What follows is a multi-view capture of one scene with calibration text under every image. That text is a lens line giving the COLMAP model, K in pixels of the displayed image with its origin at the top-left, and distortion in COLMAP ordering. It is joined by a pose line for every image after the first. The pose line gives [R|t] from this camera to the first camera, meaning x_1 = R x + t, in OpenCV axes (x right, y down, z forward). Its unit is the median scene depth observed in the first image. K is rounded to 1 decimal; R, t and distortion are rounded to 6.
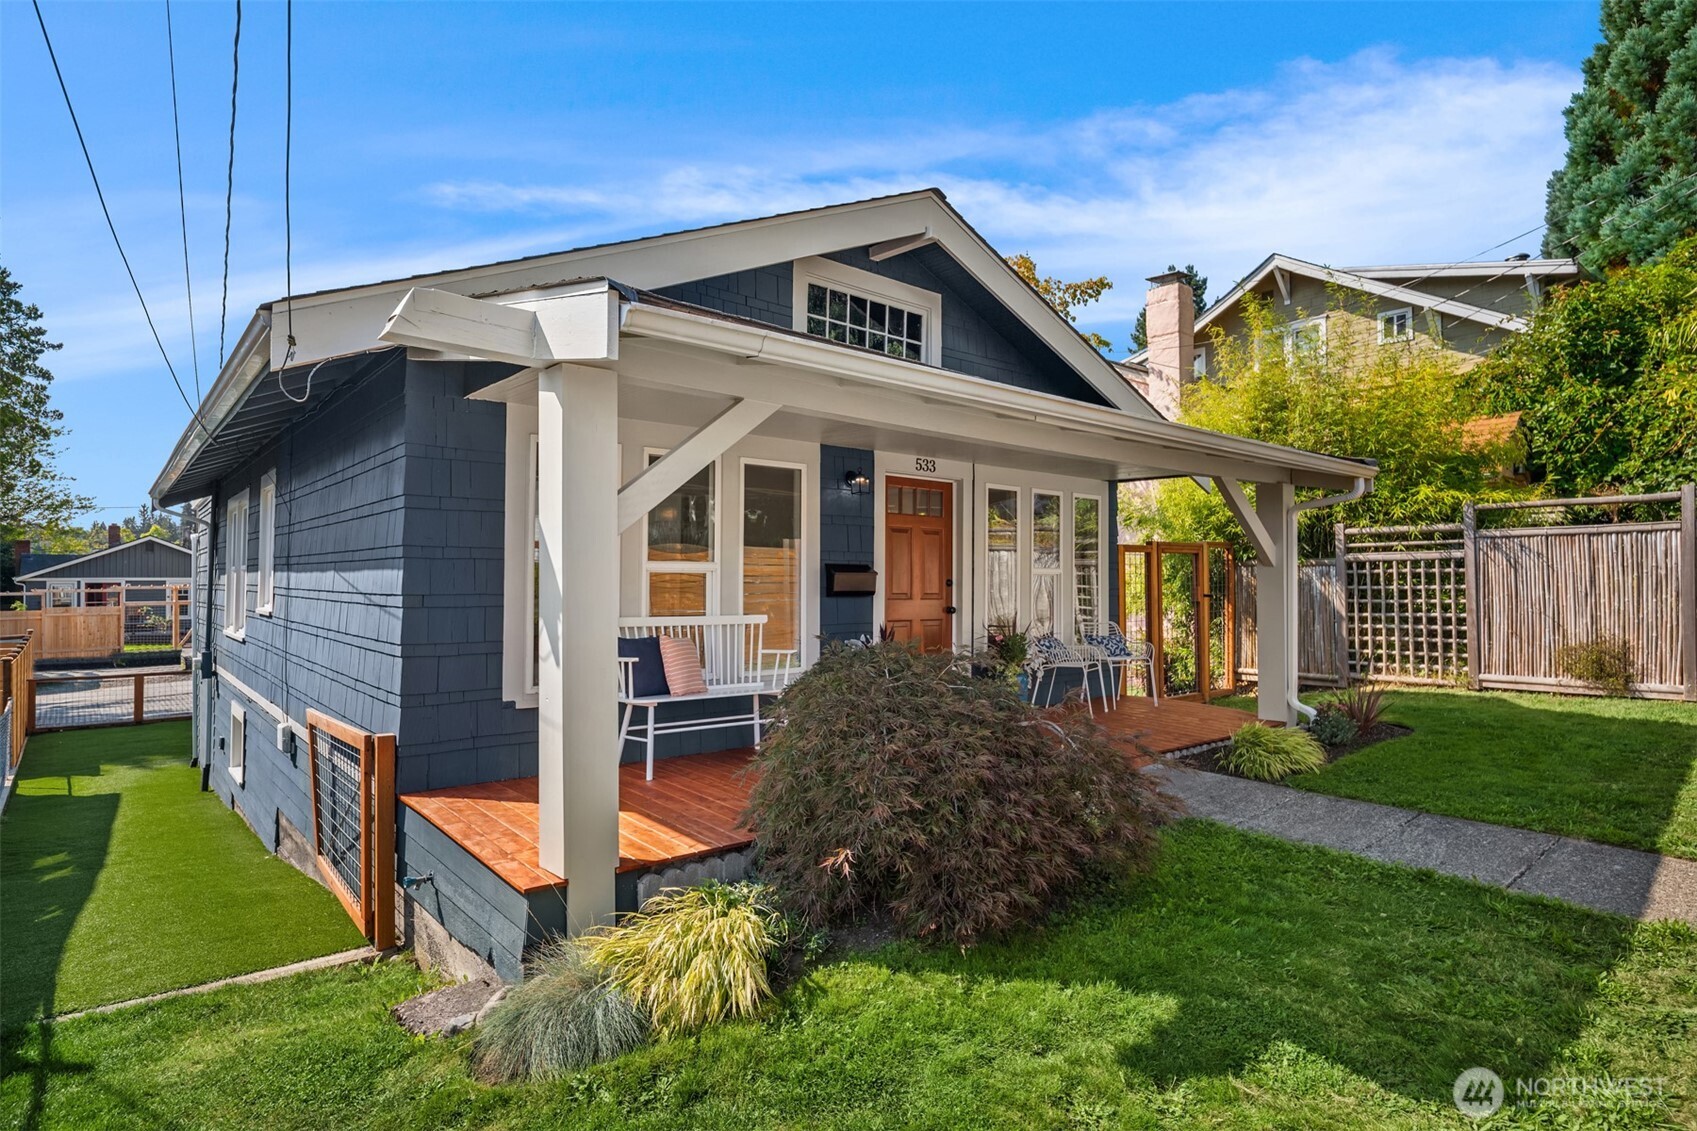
lens RADIAL K [[924.6, 0, 848.5], [0, 924.6, 565.5], [0, 0, 1]] dist [-0.000744, -0.000405]
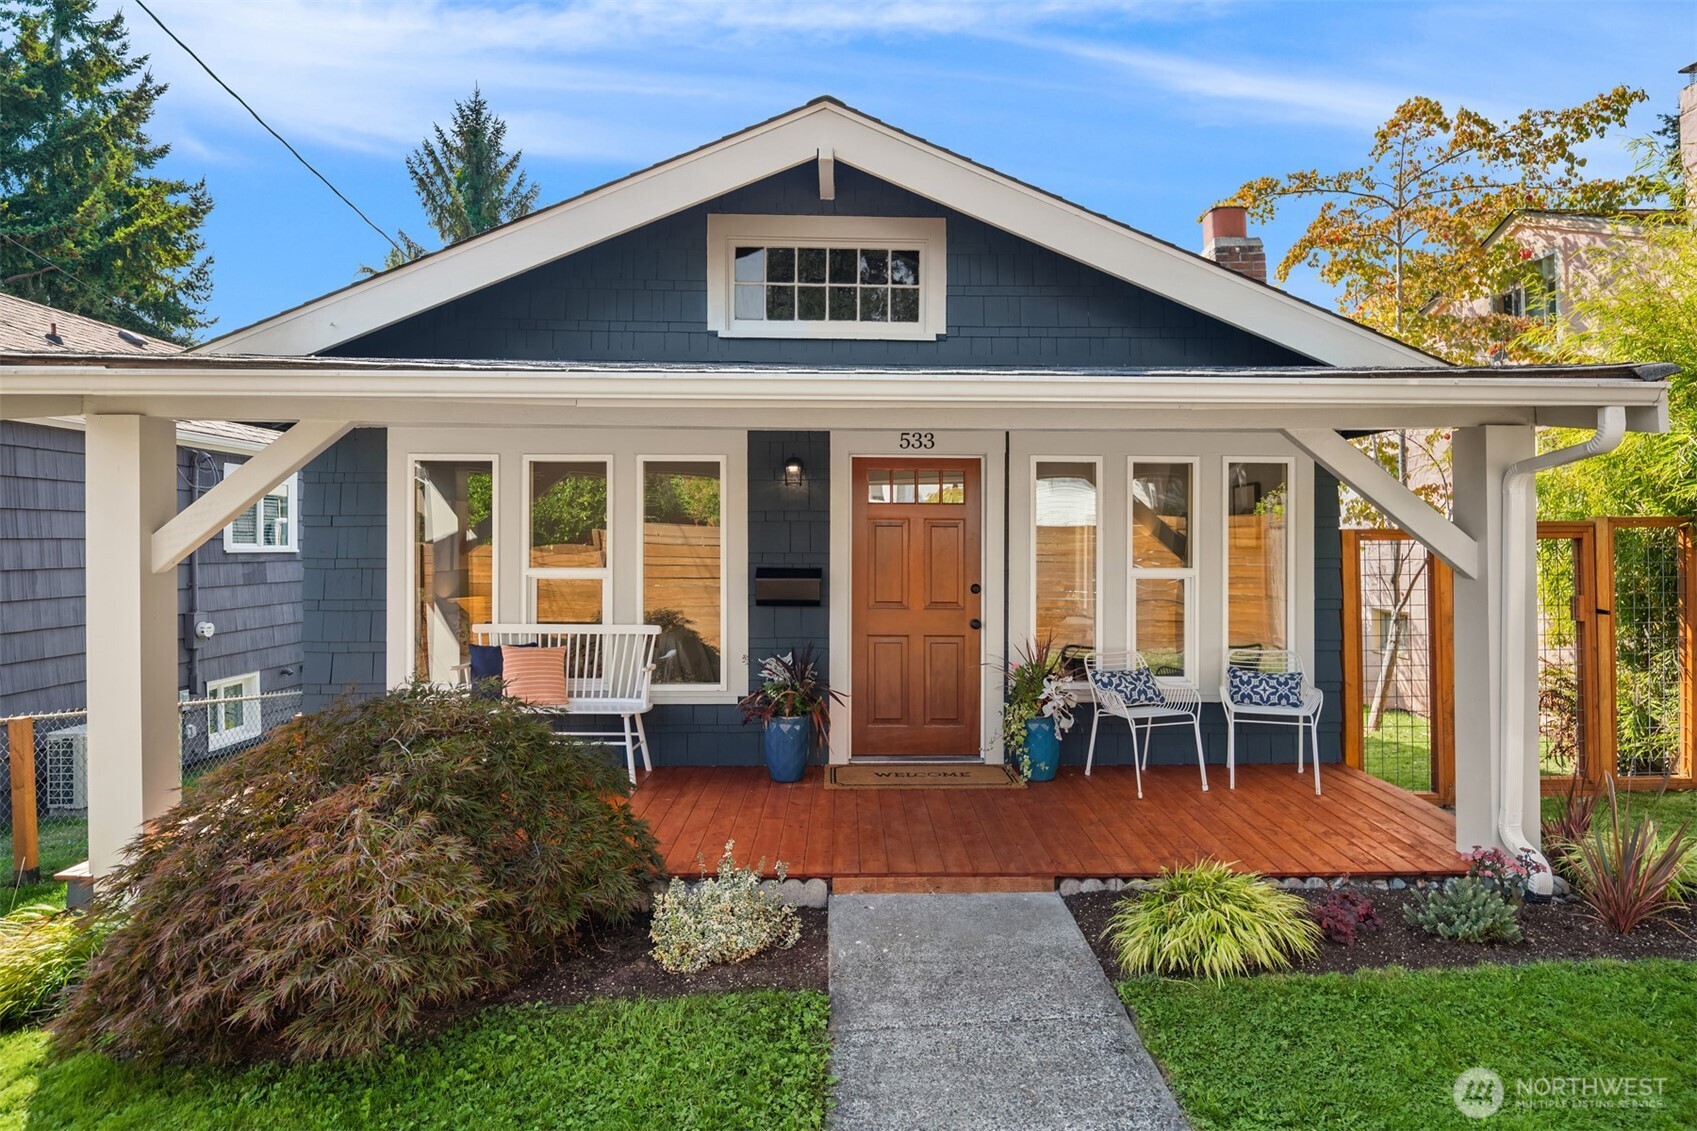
lens RADIAL K [[923.3, 0, 852.7], [0, 923.3, 549.4], [0, 0, 1]] dist [-0.002122, -0.001249]
pose [[0.769240, 0.003967, -0.638948, 0.606163], [0.011443, 0.999735, 0.019983, -0.036006], [0.638857, -0.022683, 0.768991, 0.399528]]
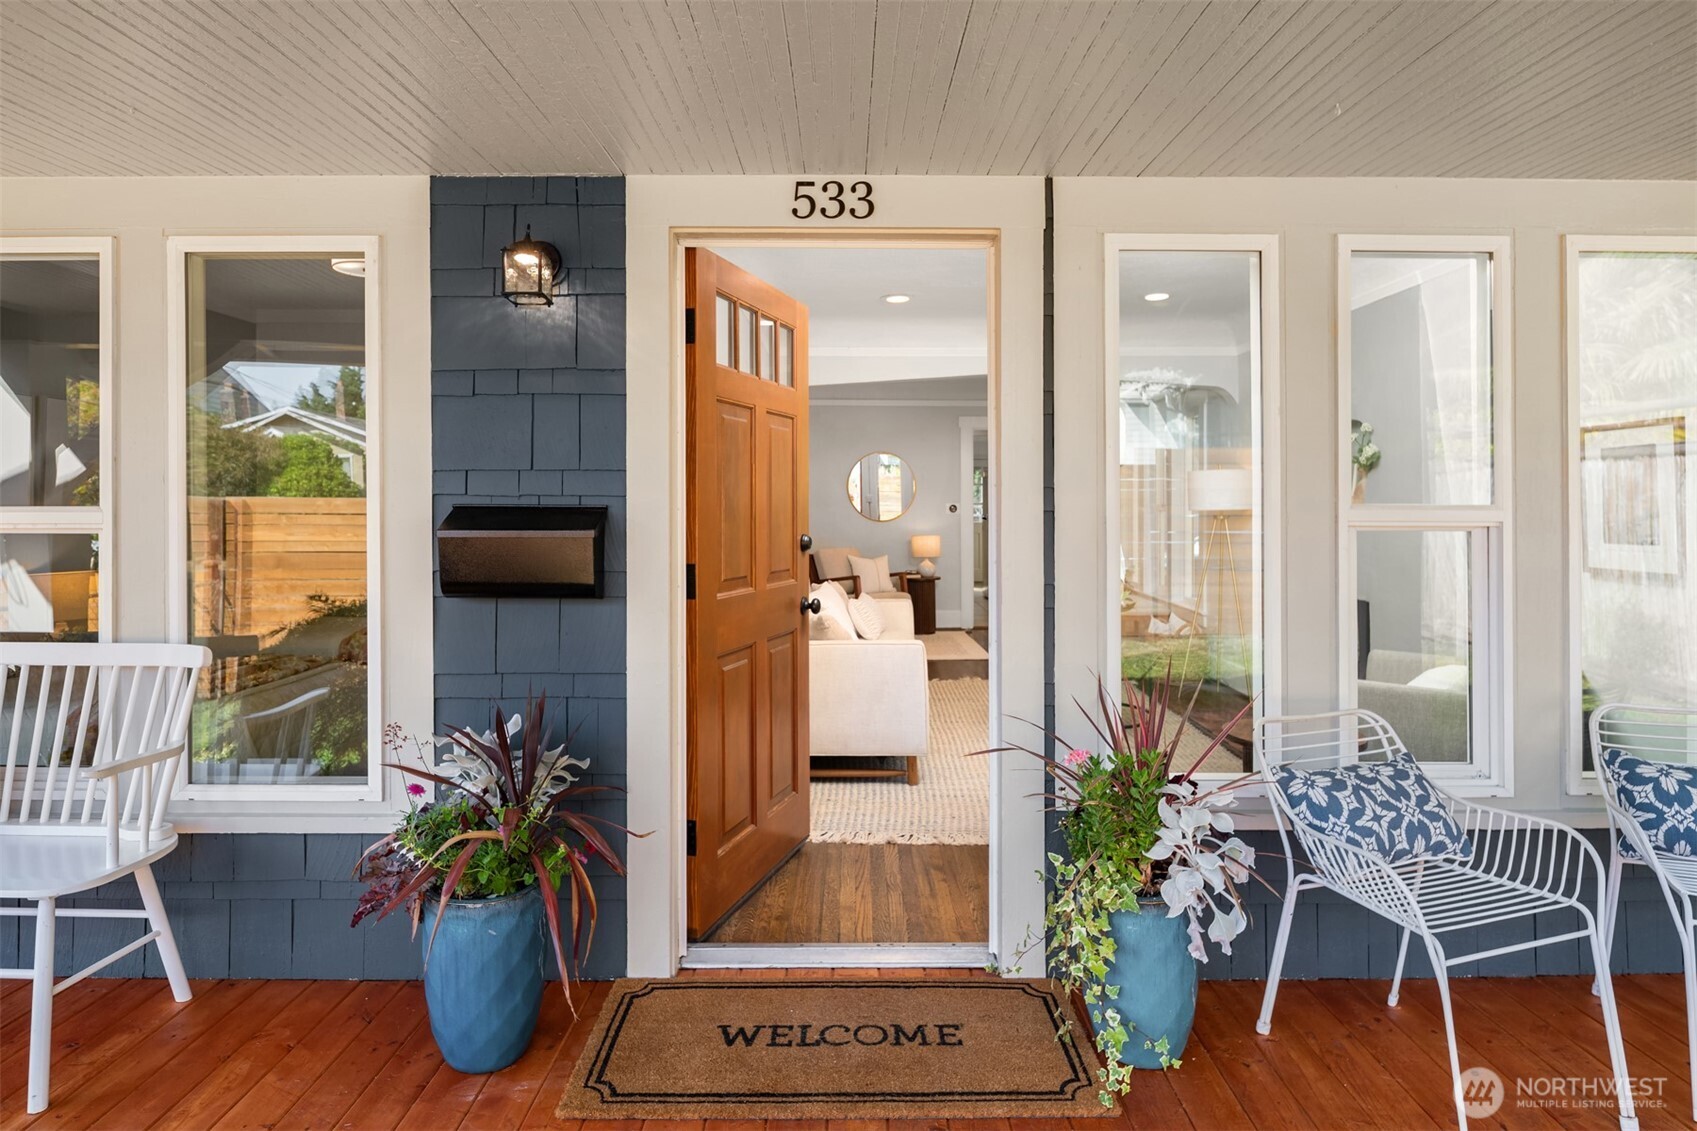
lens RADIAL K [[940.5, 0, 868.5], [0, 940.5, 496.5], [0, 0, 1]] dist [-0.003123, -0.002436]
pose [[0.781306, -0.005202, -0.624127, 0.337041], [0.012972, 0.999885, 0.007905, -0.006395], [0.624013, -0.014272, 0.781283, 0.828563]]
